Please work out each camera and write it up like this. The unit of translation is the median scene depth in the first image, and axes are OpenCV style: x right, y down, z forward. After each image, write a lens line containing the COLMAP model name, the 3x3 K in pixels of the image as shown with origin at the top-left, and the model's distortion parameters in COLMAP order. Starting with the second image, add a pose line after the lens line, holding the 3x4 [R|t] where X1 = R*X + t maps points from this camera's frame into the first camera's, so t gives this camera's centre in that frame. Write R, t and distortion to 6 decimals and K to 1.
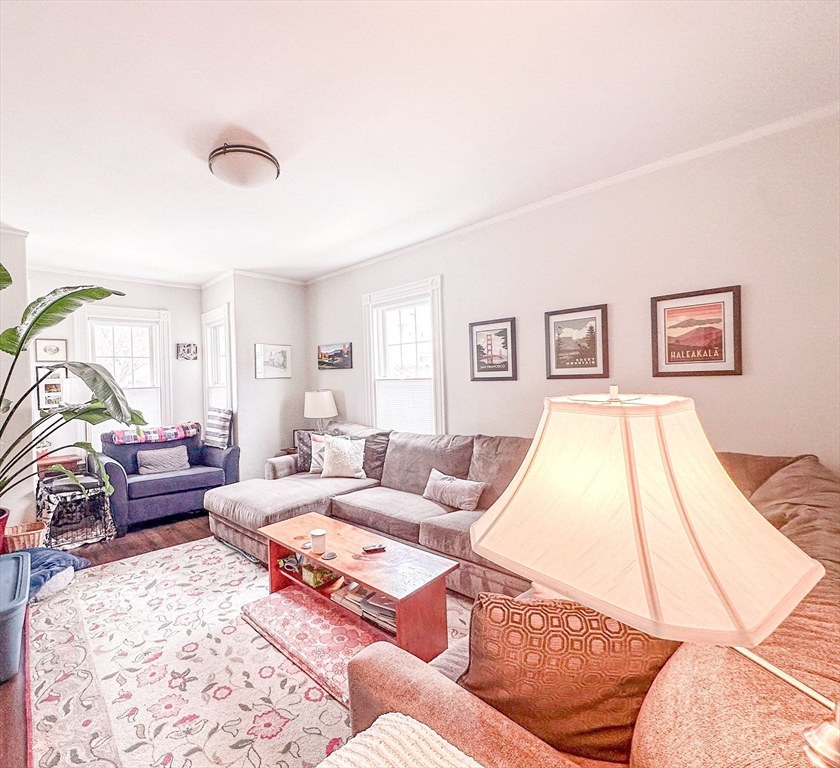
lens RADIAL K [[593.4, 0, 420.0], [0, 593.4, 384.0], [0, 0, 1]] dist [0.002457, 0.001881]
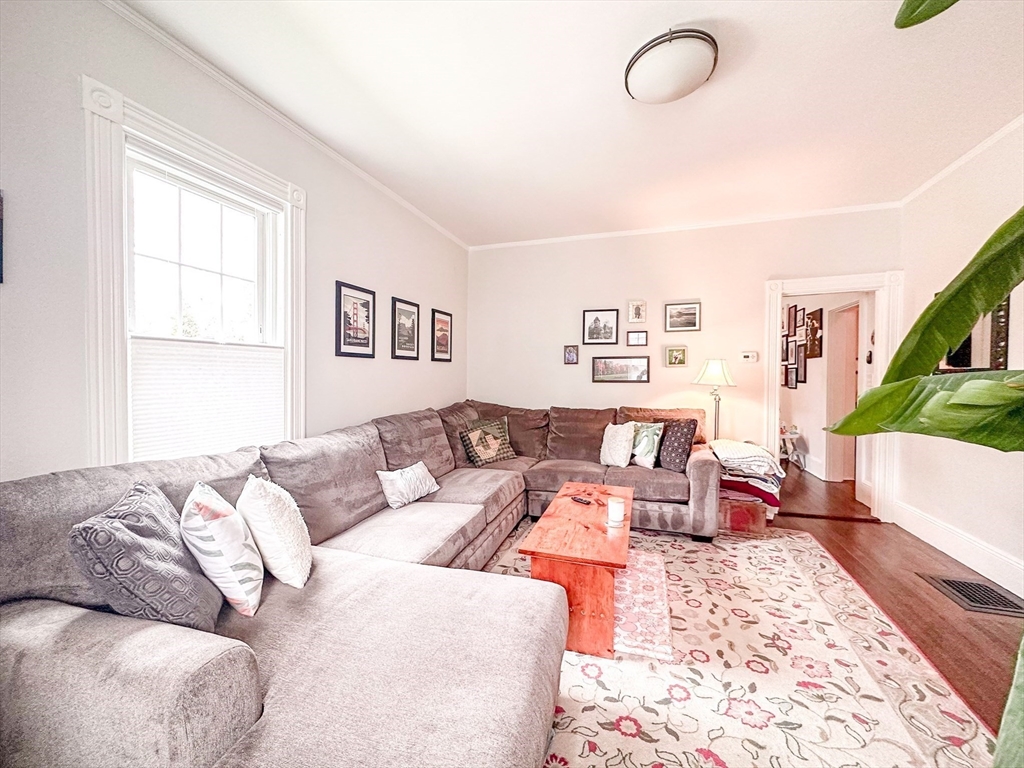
lens RADIAL K [[405.6, 0, 512.0], [0, 405.6, 384.0], [0, 0, 1]] dist [-0.001622, -0.000106]
pose [[-0.502053, 0.007764, 0.864802, -0.575900], [0.038712, 0.999159, 0.013504, 0.039400], [-0.863970, 0.040258, -0.501931, 1.279758]]
